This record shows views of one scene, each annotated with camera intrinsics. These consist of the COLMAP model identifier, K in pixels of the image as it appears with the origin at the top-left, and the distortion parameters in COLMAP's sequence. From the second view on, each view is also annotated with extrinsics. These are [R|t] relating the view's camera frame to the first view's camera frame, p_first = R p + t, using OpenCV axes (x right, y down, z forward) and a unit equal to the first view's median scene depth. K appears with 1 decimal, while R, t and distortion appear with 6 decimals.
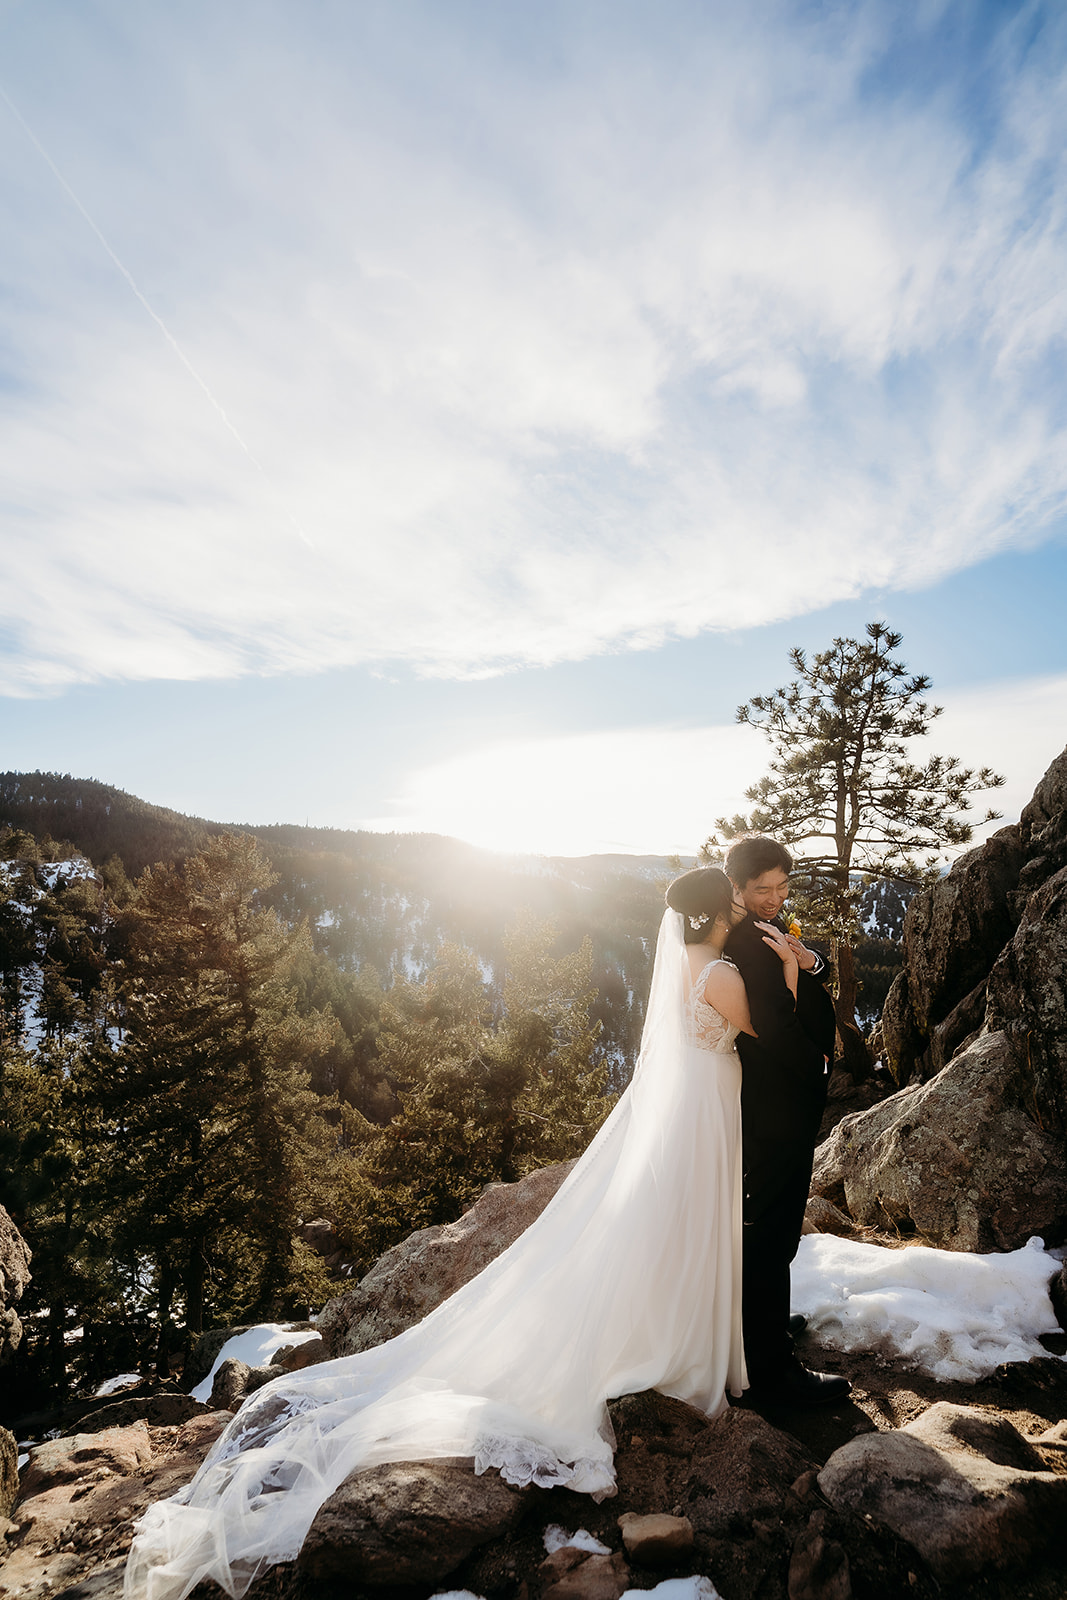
lens RADIAL K [[799.3, 0, 527.3], [0, 799.3, 797.9], [0, 0, 1]] dist [-0.068067, 0.029750]
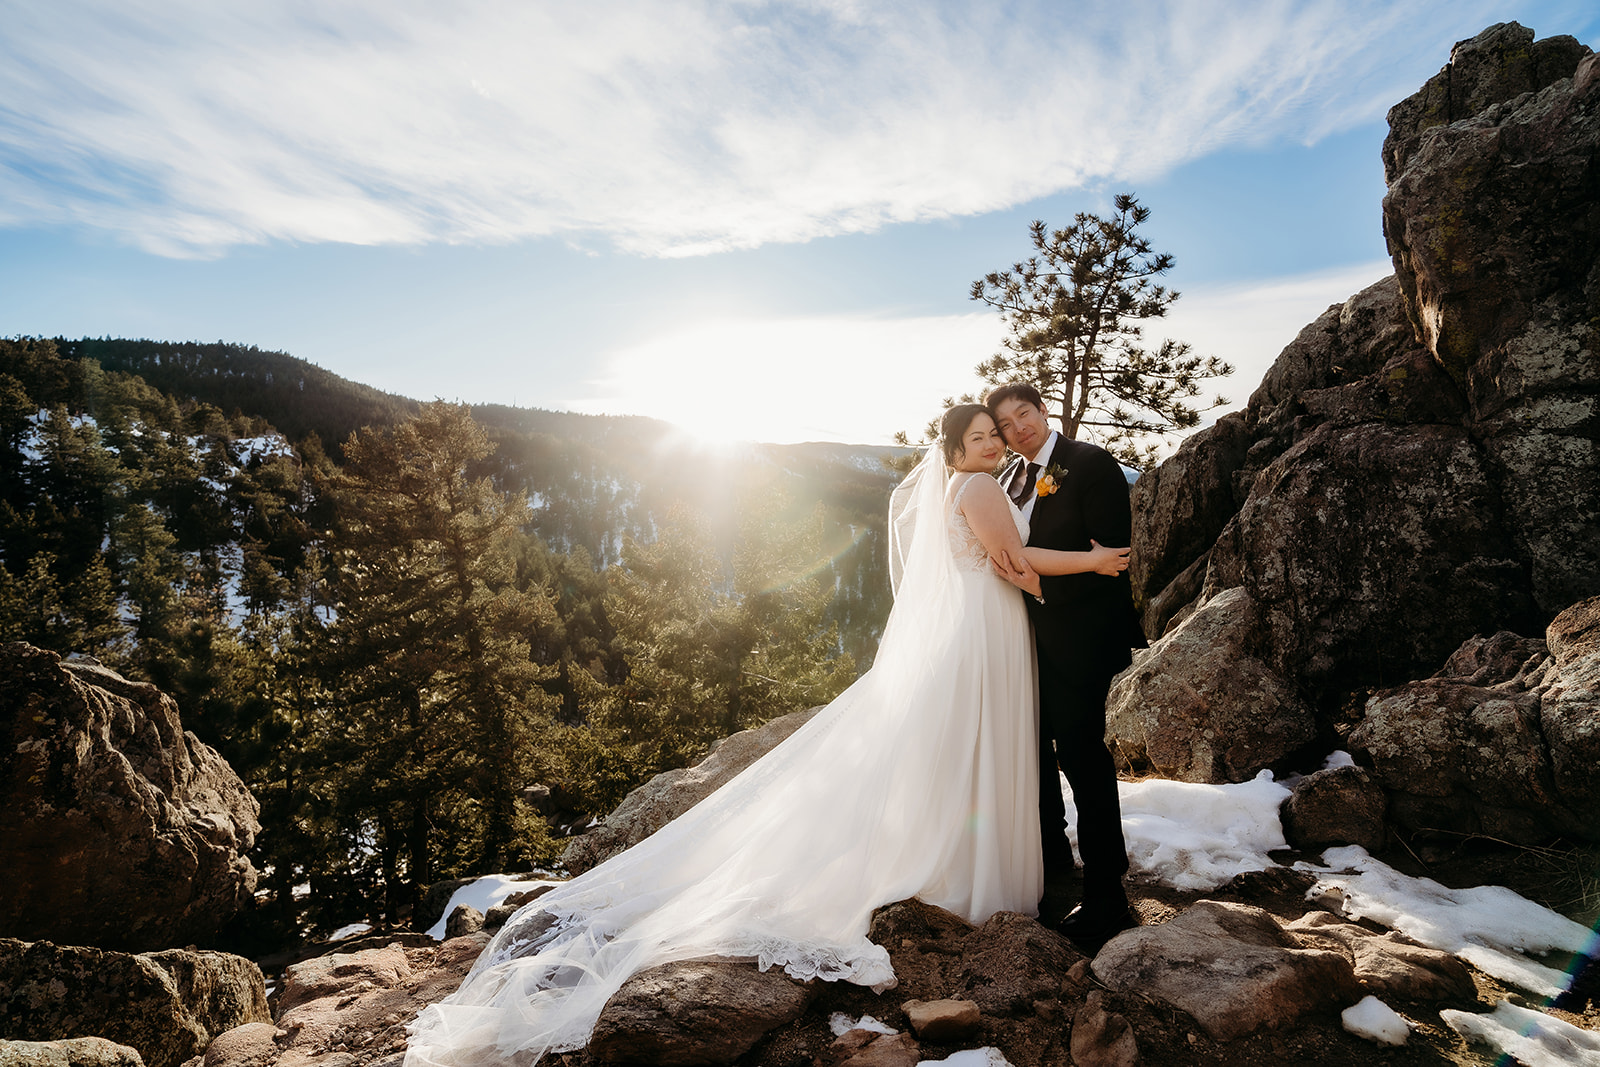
lens RADIAL K [[799.3, 0, 796.5], [0, 799.3, 519.5], [0, 0, 1]] dist [-0.068067, 0.029750]
pose [[0.997067, 0.019905, 0.073899, -0.020669], [-0.031810, 0.986013, 0.163605, 0.025565], [-0.069609, -0.165476, 0.983754, 0.018336]]
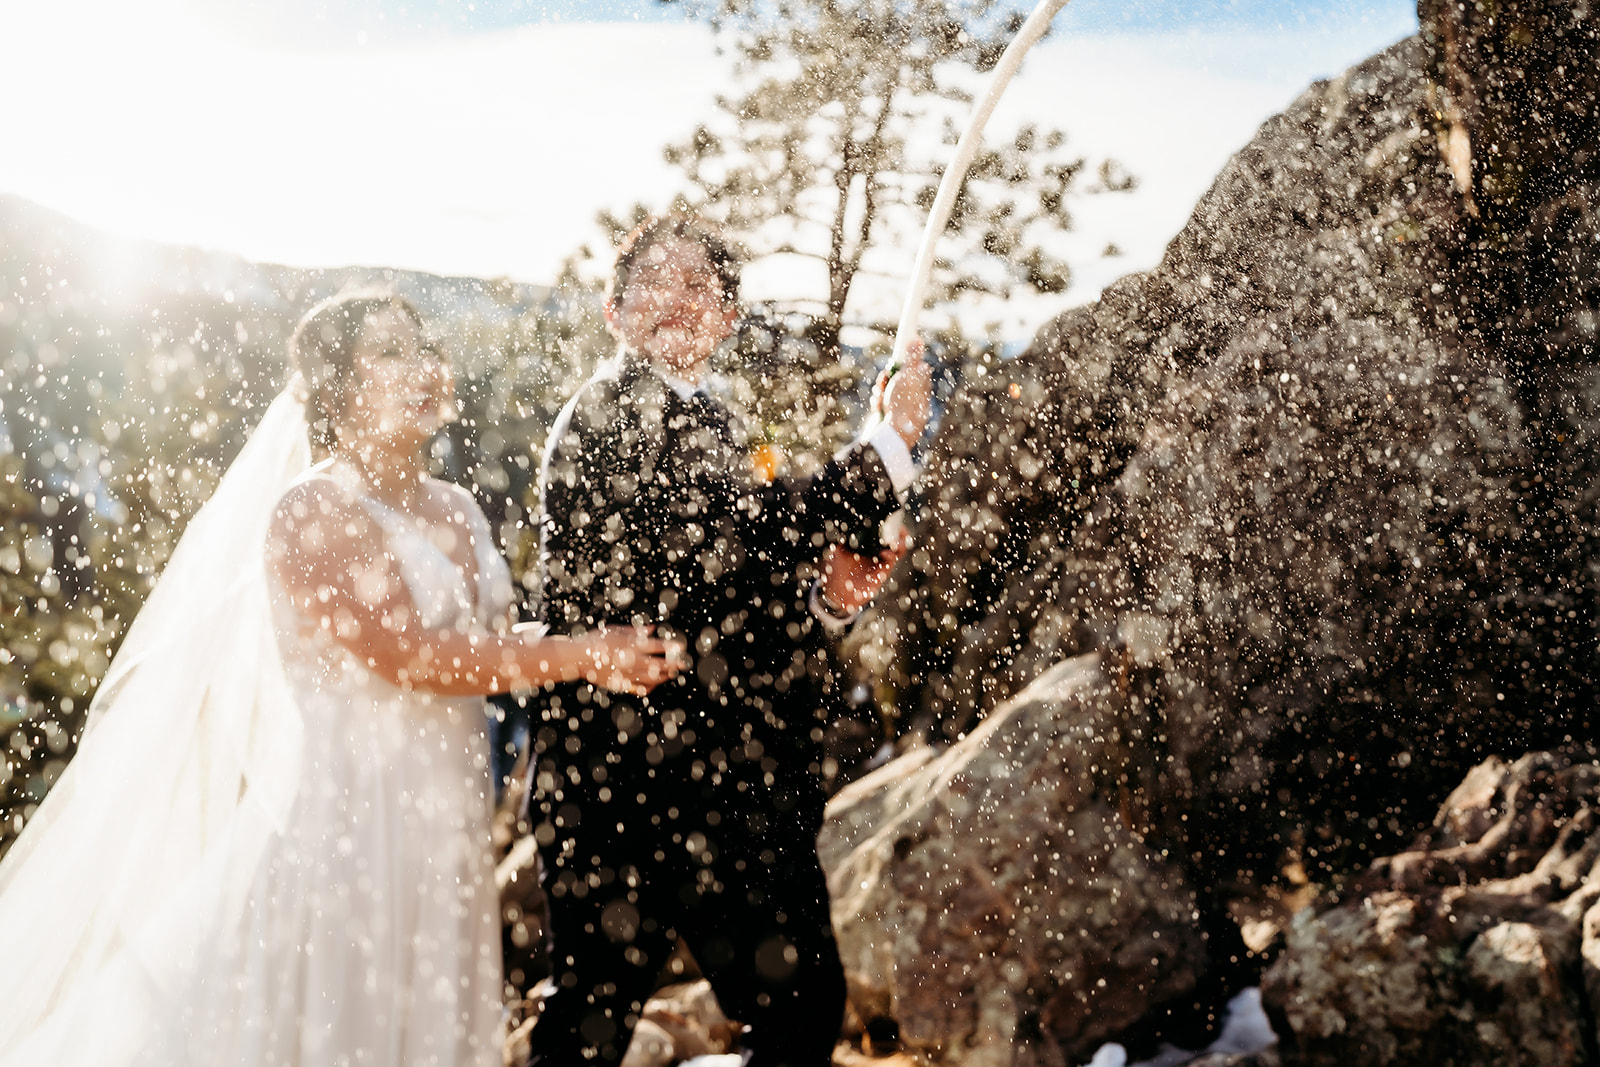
lens RADIAL K [[1563.7, 0, 814.3], [0, 1563.7, 542.3], [0, 0, 1]] dist [-0.001371, 0.000000]
pose [[0.931121, 0.020085, 0.364156, 0.025295], [-0.105343, 0.970736, 0.215813, 0.010167], [-0.349165, -0.239309, 0.905988, 0.062262]]
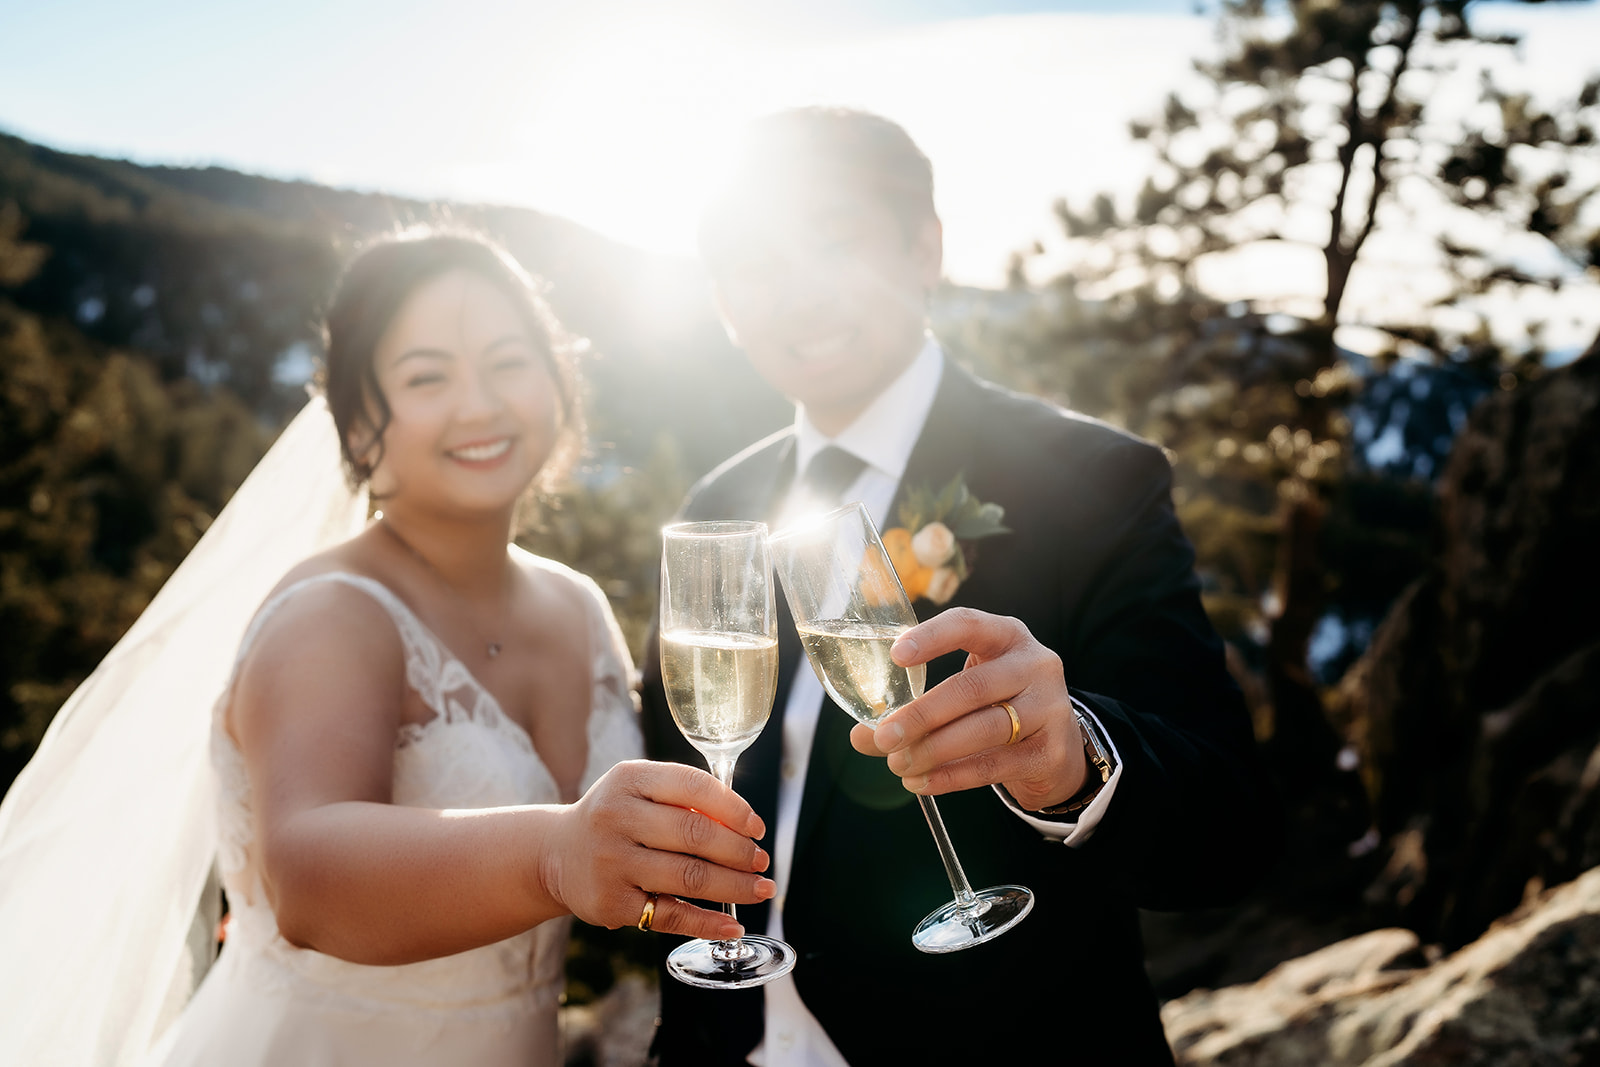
lens RADIAL K [[1563.7, 0, 788.1], [0, 1563.7, 564.9], [0, 0, 1]] dist [-0.001371, 0.000000]
pose [[0.997547, 0.052267, 0.046563, 0.082921], [-0.062408, 0.965347, 0.253396, 0.019966], [-0.031705, -0.255680, 0.966241, 0.173612]]
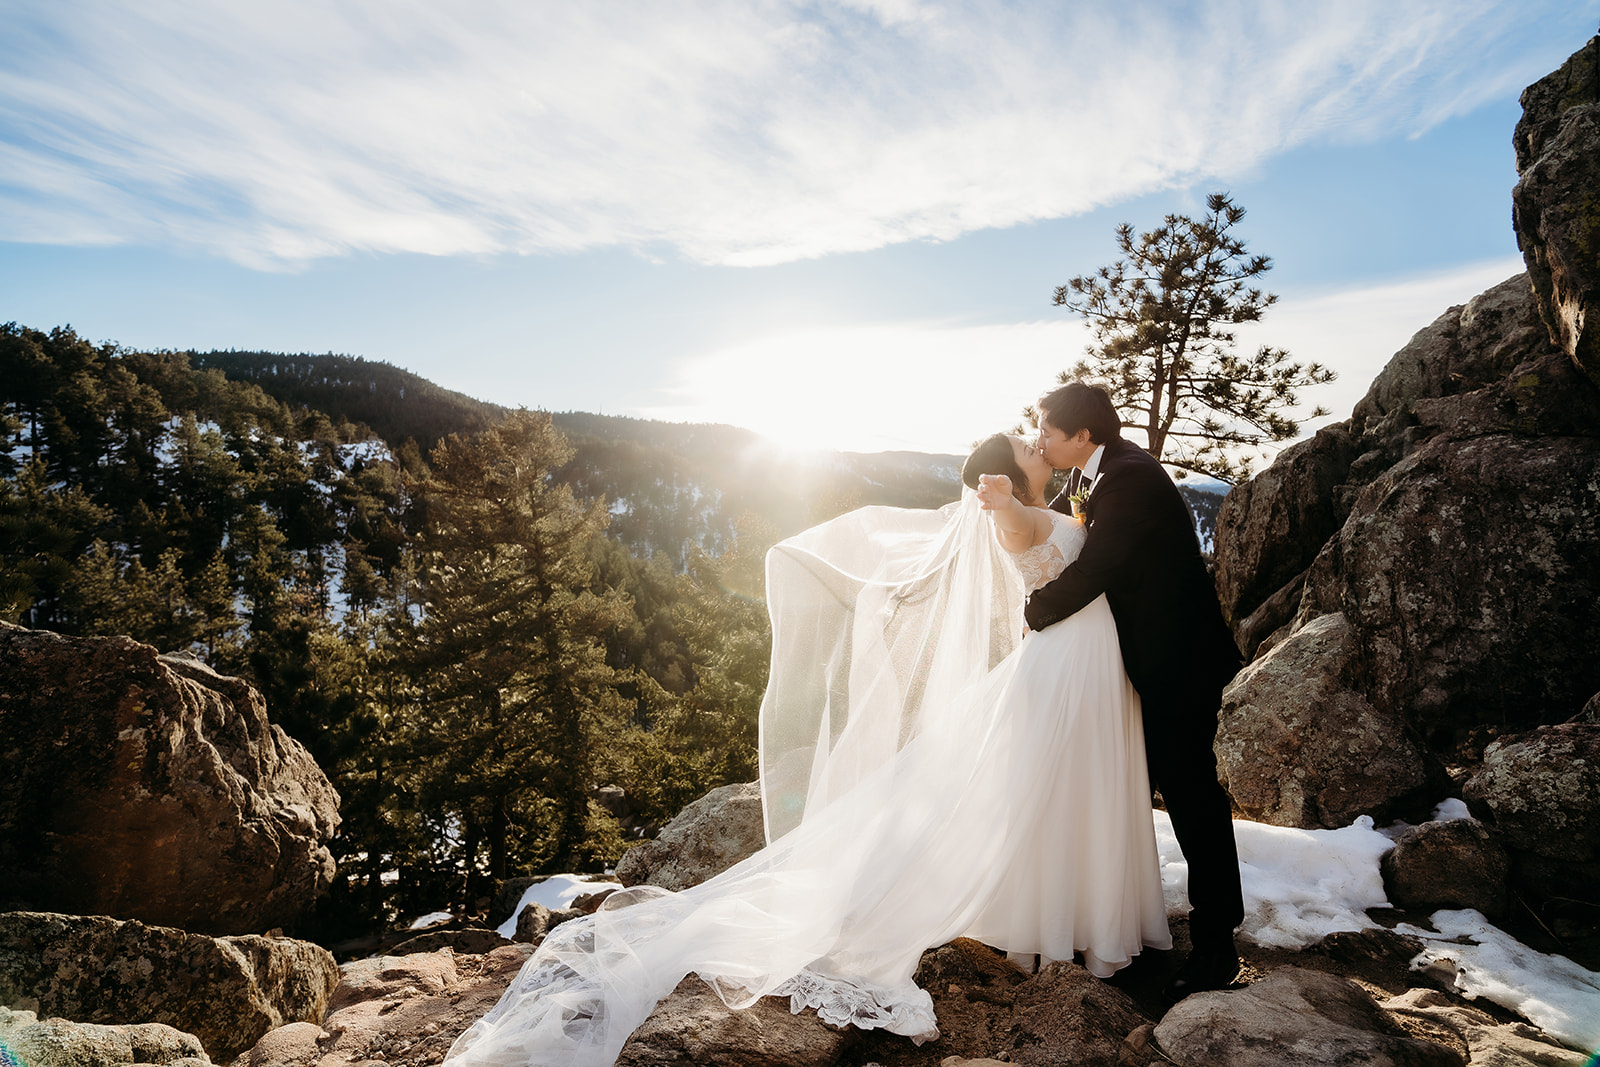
lens RADIAL K [[799.3, 0, 797.3], [0, 799.3, 521.5], [0, 0, 1]] dist [-0.068067, 0.029750]
pose [[0.999098, 0.034804, -0.024320, -0.011164], [-0.030512, 0.986842, 0.158781, 0.024944], [0.029526, -0.157895, 0.987014, 0.028879]]
